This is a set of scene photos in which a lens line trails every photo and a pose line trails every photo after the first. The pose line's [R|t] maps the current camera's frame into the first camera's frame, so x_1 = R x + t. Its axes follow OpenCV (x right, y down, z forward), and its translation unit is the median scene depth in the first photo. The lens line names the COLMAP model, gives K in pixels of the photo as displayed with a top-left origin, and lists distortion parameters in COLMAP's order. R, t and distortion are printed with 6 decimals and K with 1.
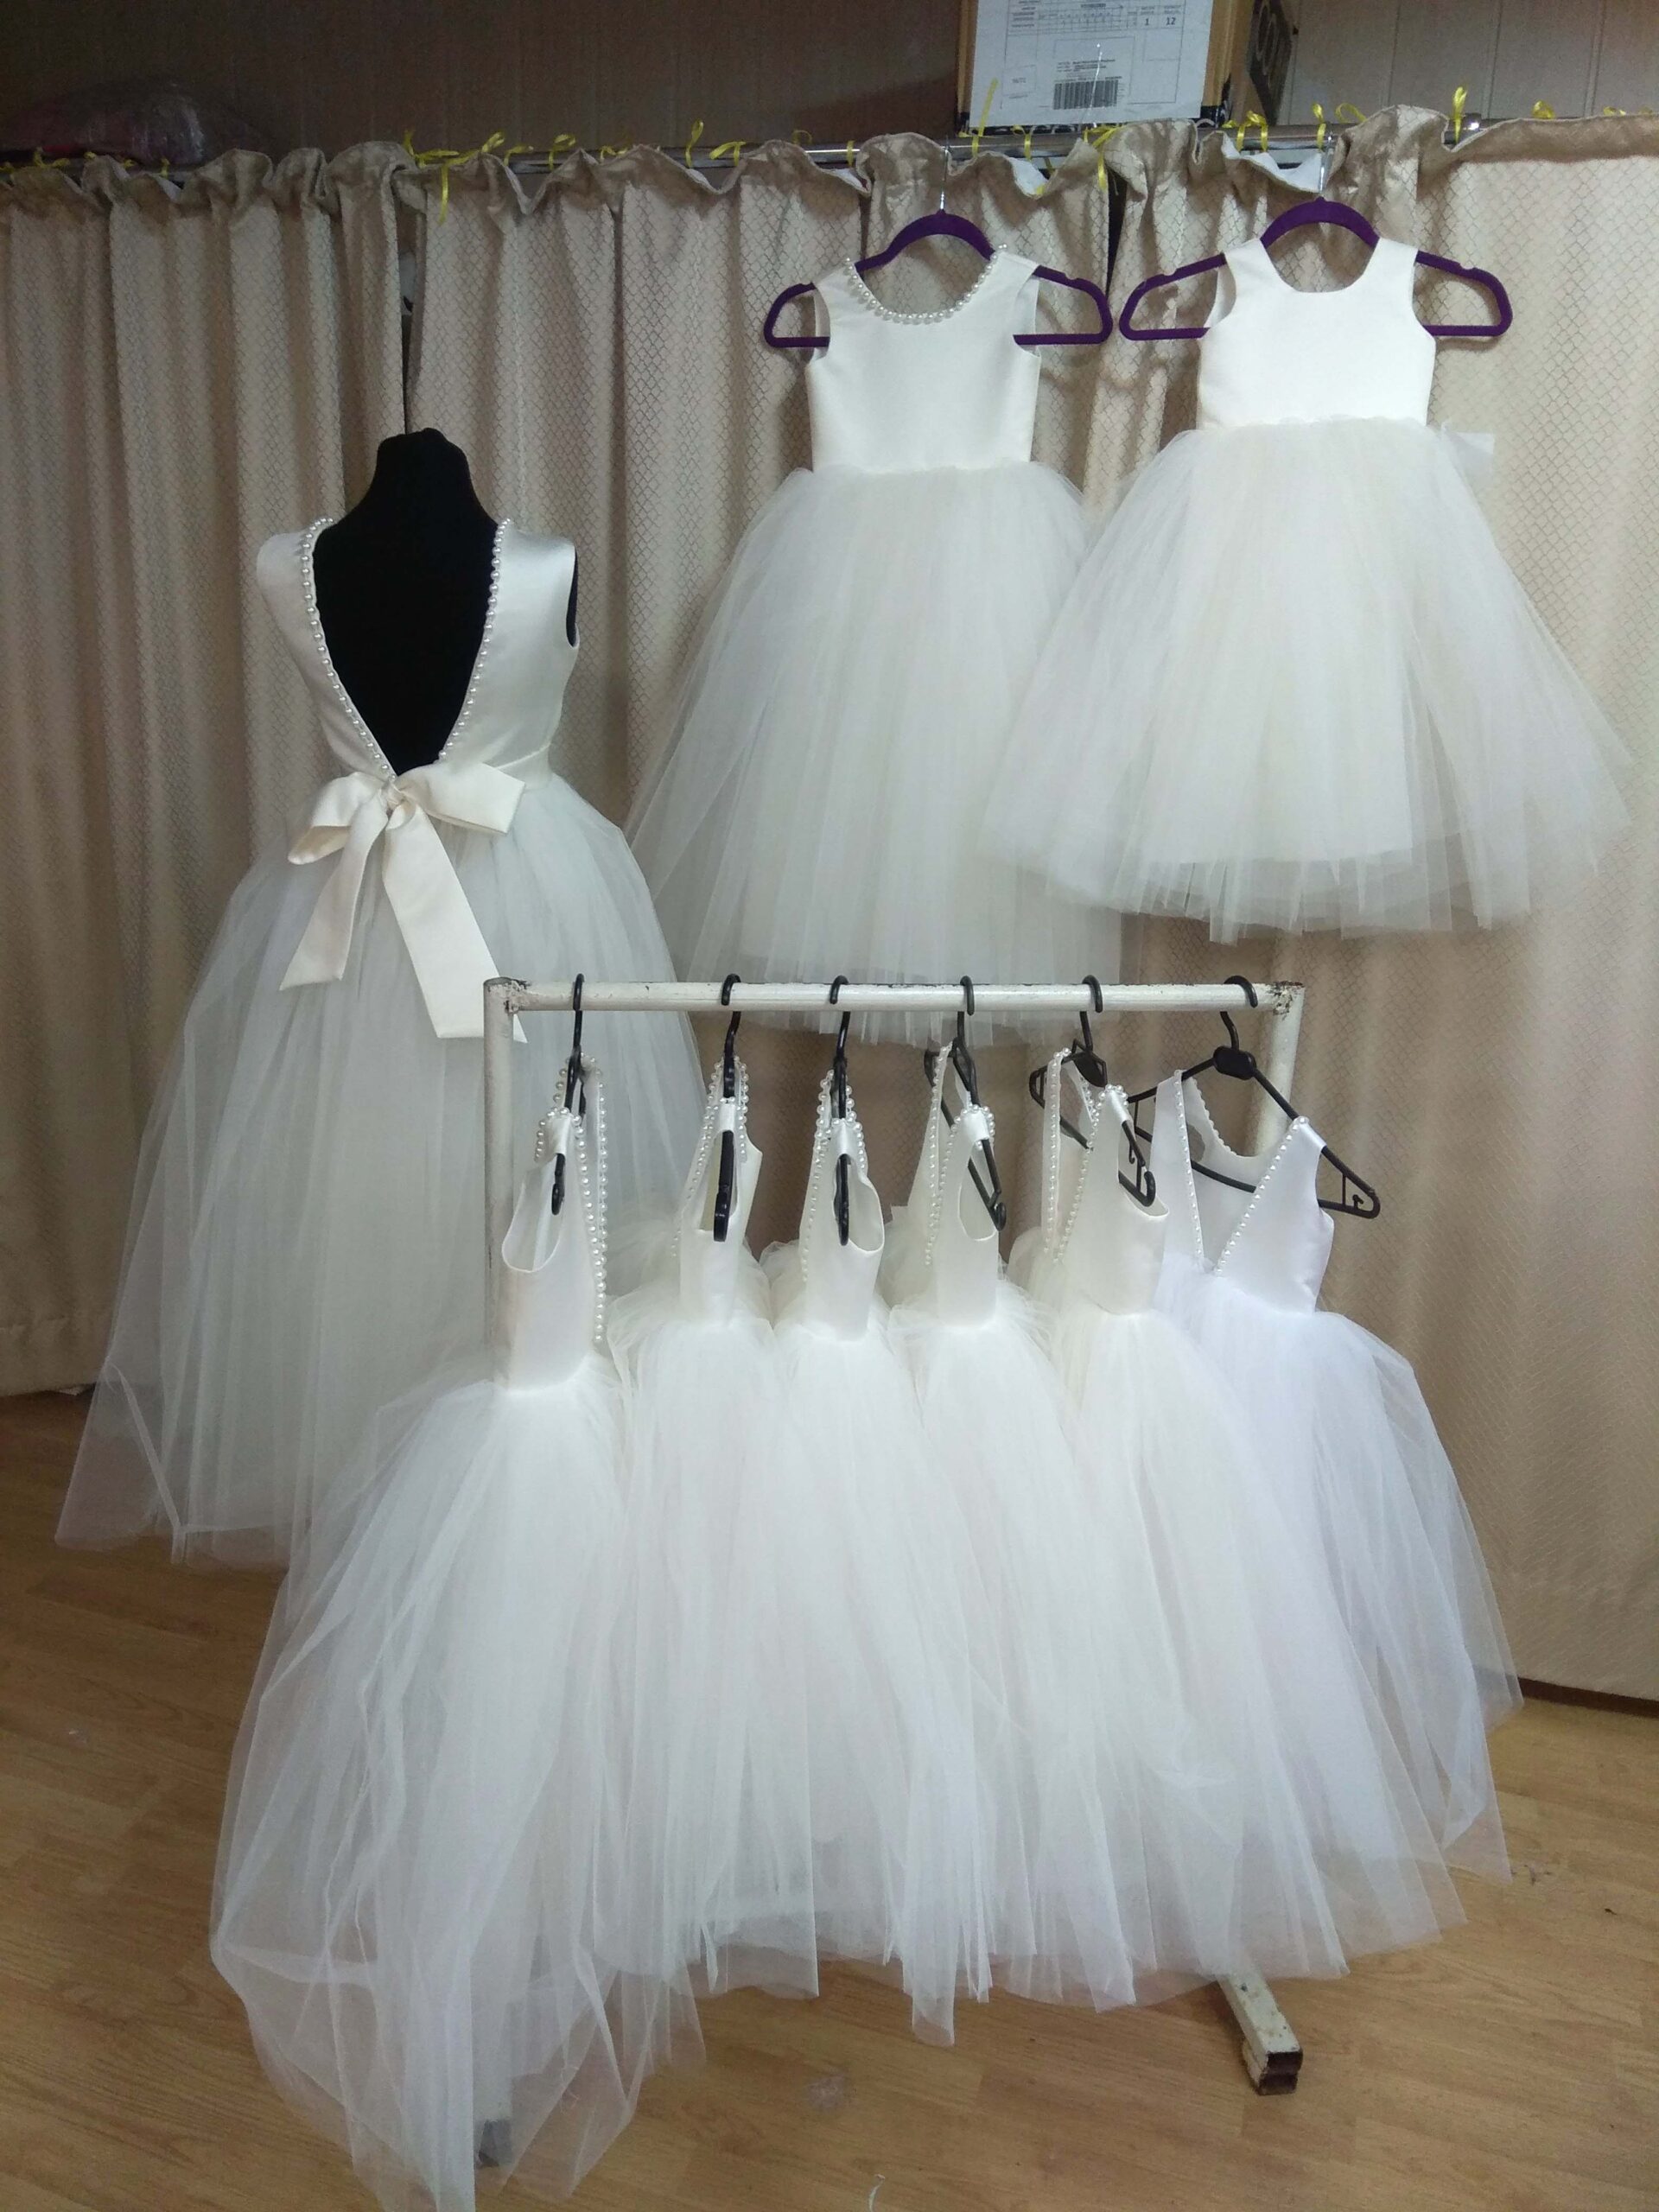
lens RADIAL K [[1671.8, 0, 832.0], [0, 1671.8, 1114.8], [0, 0, 1]] dist [0.087106, -0.123953]
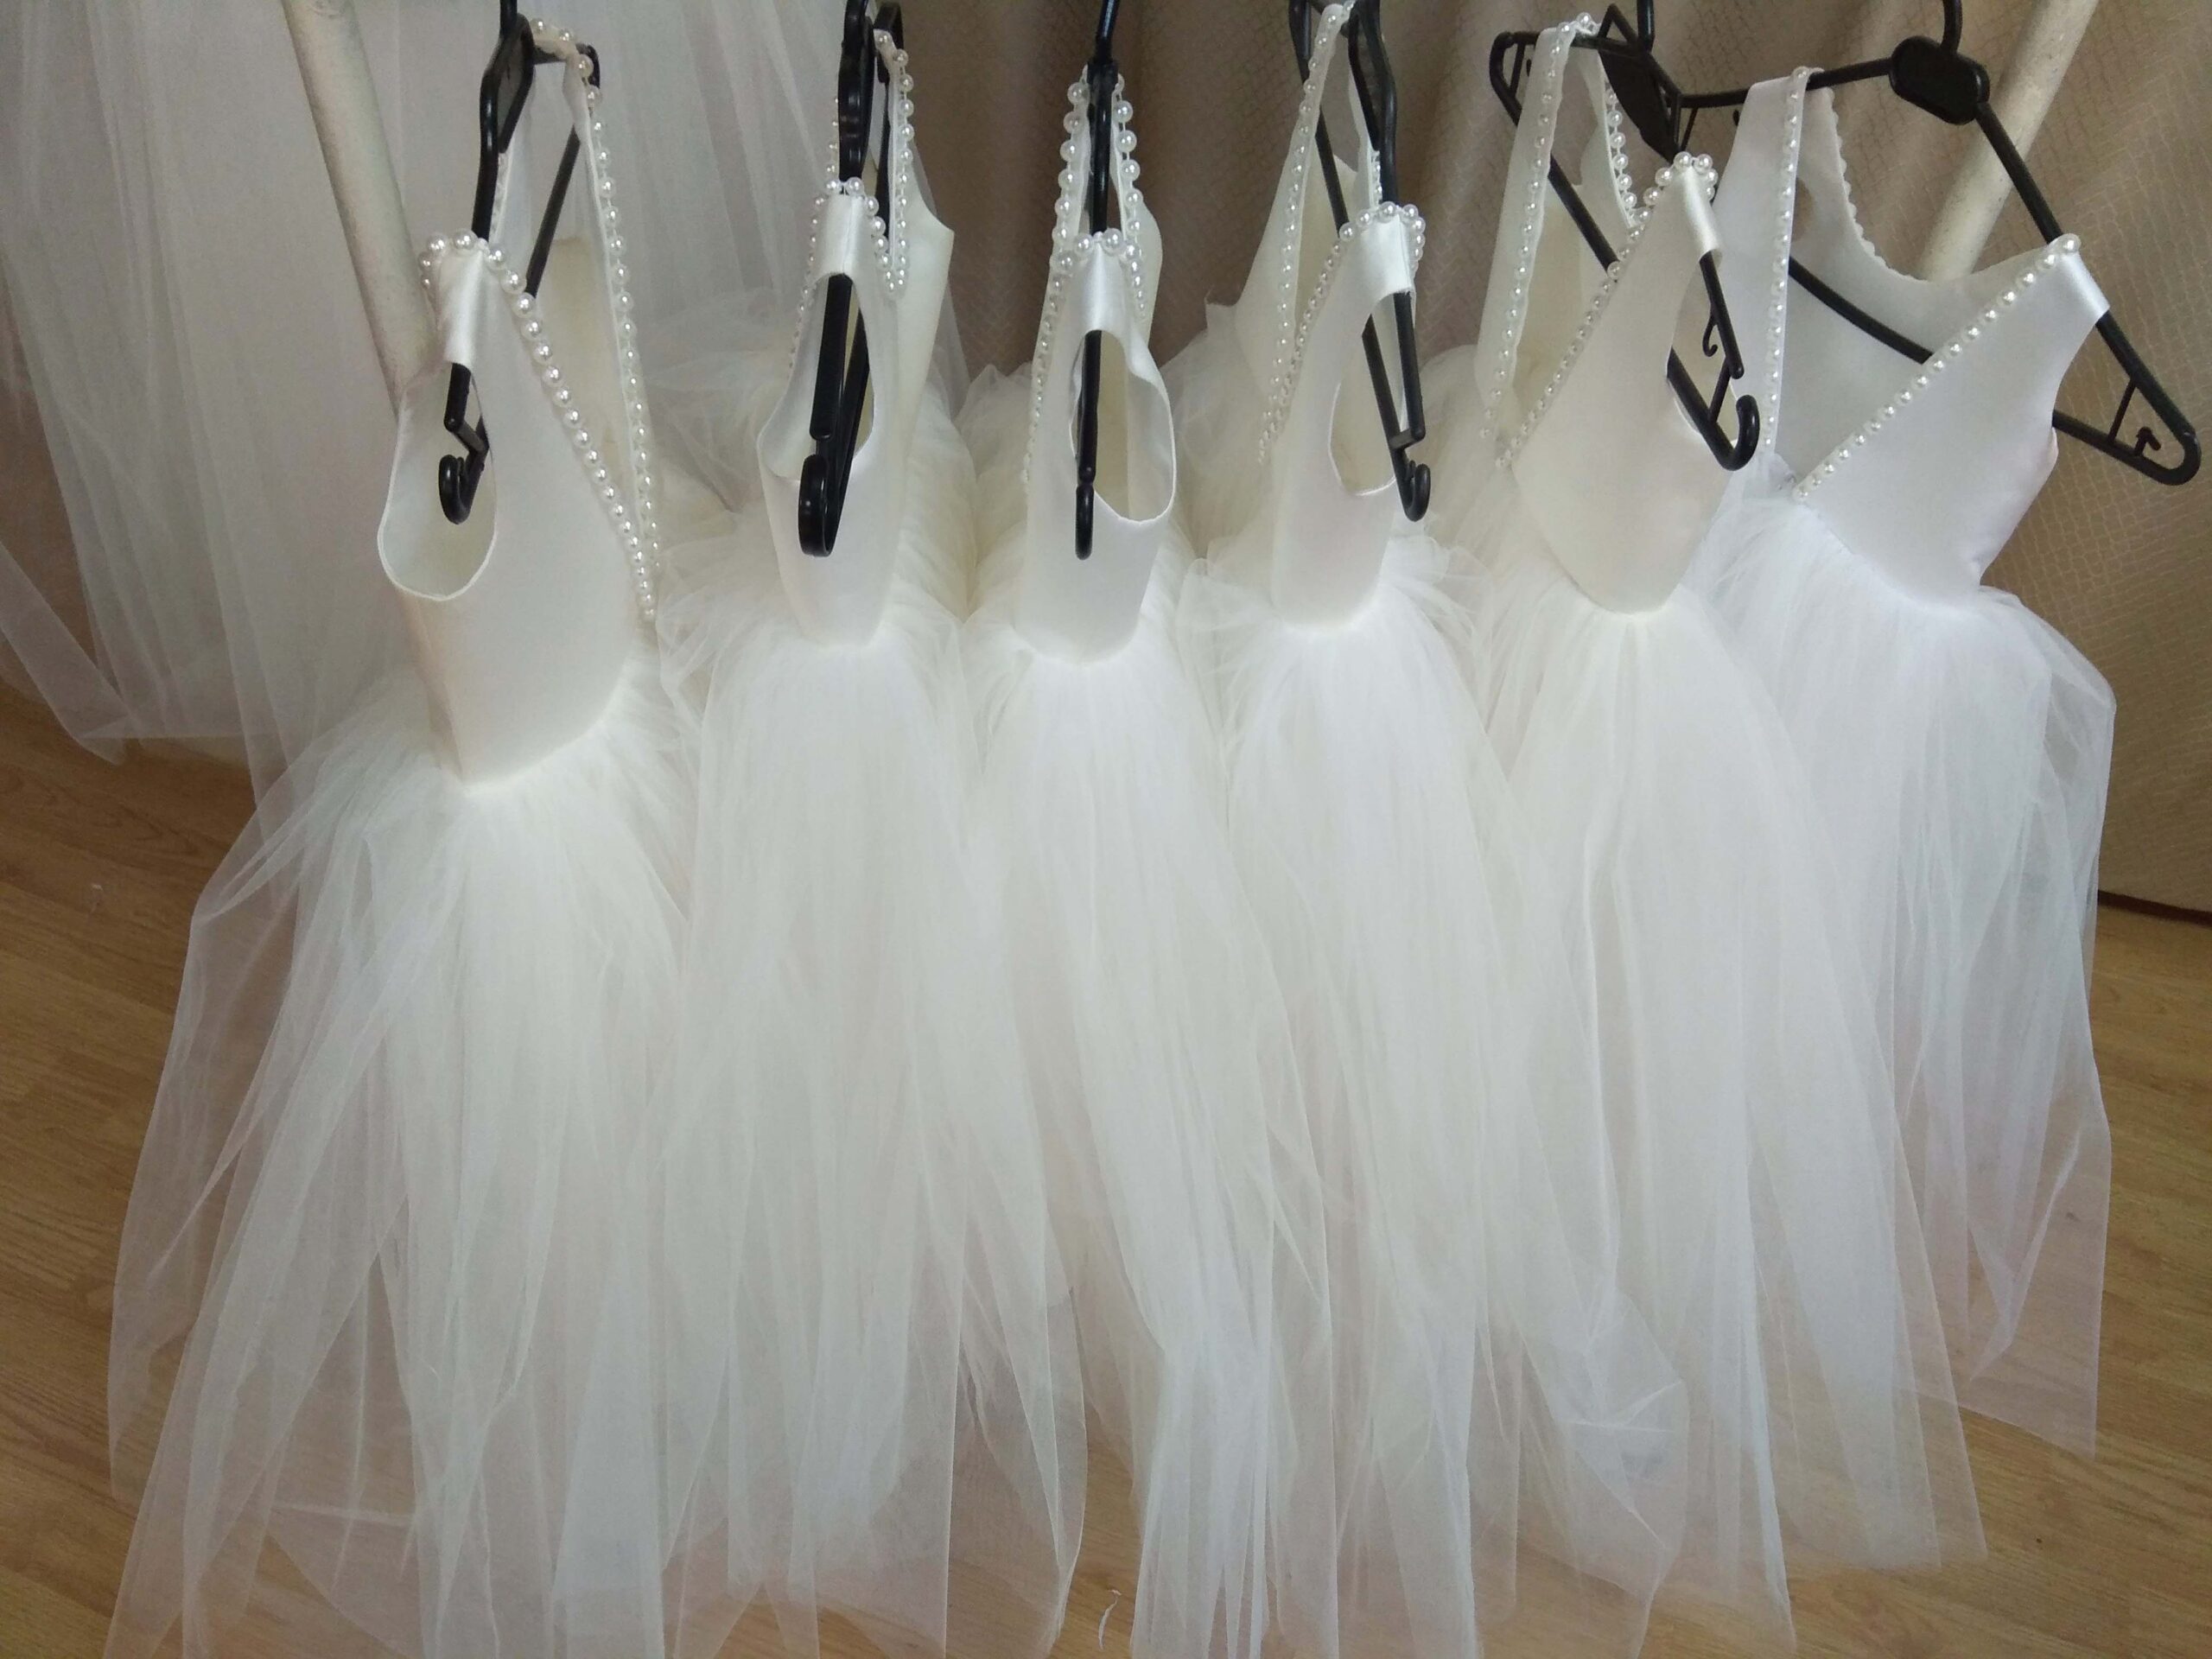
lens RADIAL K [[1735.7, 0, 1128.1], [0, 1735.7, 874.1], [0, 0, 1]] dist [0.068272, -0.110852]
pose [[0.999030, 0.043772, -0.004893, 0.021459], [-0.034976, 0.855932, 0.515904, -0.083003], [0.026770, -0.515233, 0.856632, 0.436229]]
